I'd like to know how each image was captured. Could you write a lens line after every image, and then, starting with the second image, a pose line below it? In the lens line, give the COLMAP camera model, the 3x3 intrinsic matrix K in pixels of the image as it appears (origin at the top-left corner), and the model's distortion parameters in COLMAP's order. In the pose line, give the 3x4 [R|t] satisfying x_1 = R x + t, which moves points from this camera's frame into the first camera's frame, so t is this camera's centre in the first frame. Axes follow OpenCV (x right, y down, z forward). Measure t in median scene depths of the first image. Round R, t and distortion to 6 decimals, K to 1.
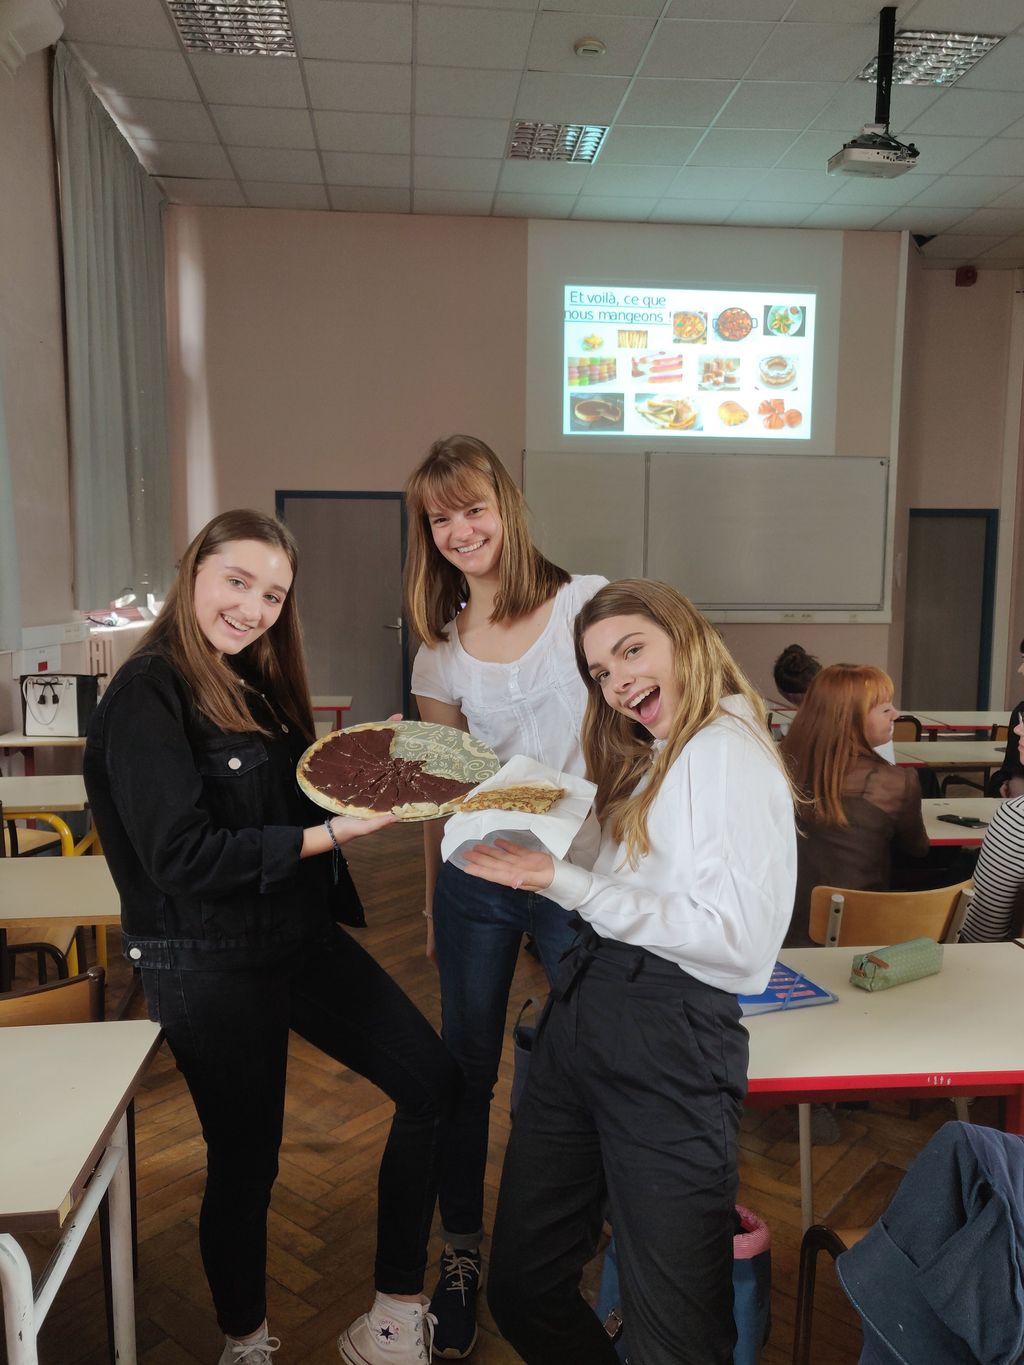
lens RADIAL K [[1060.4, 0, 512.0], [0, 1060.4, 682.5], [0, 0, 1]] dist [-0.026301, 0.097244]
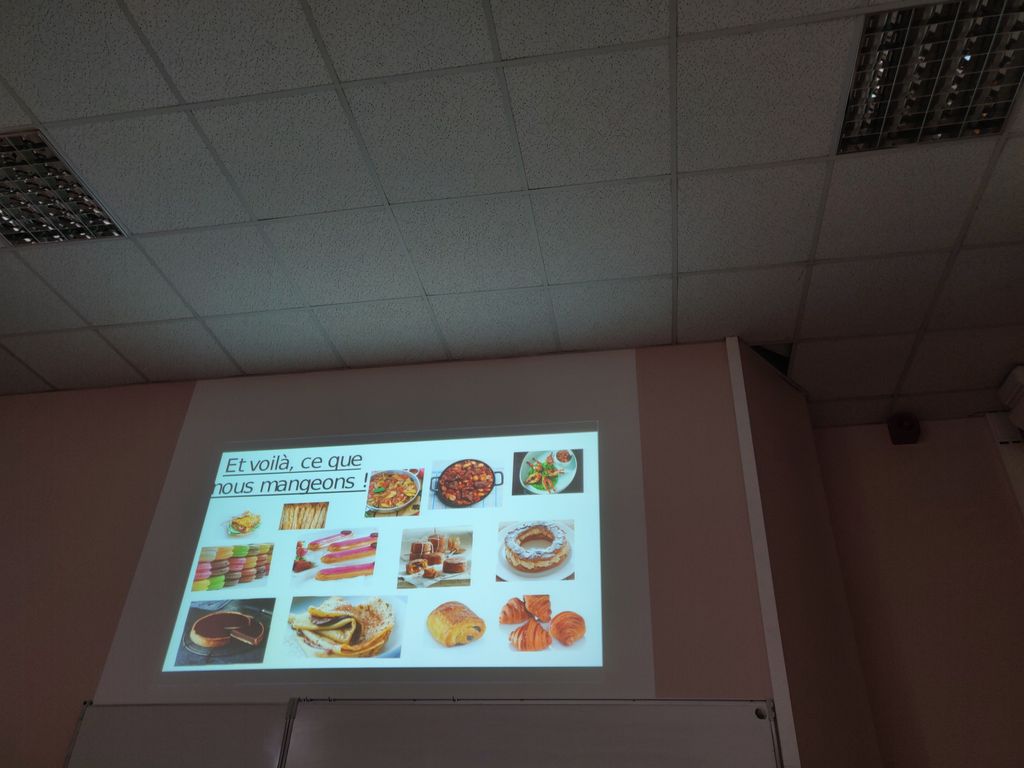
lens RADIAL K [[795.9, 0, 521.3], [0, 795.9, 376.5], [0, 0, 1]] dist [-0.032119, 0.102778]
pose [[0.961132, -0.130271, -0.243423, 0.363384], [-0.057294, 0.768378, -0.637427, -0.092069], [0.270079, 0.626598, 0.731049, 0.631276]]
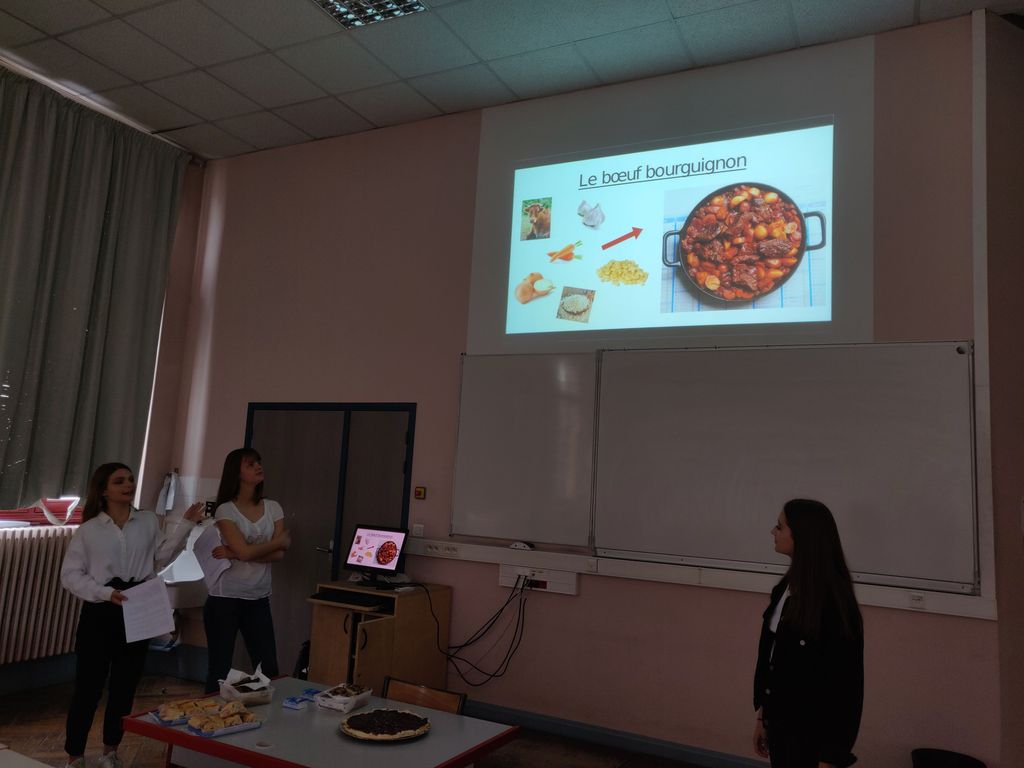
lens RADIAL K [[795.9, 0, 521.3], [0, 795.9, 376.5], [0, 0, 1]] dist [-0.032119, 0.102778]
pose [[0.843636, -0.031303, -0.536002, 0.393117], [-0.106070, 0.968908, -0.223534, -0.062643], [0.526334, 0.245435, 0.814085, 0.501576]]
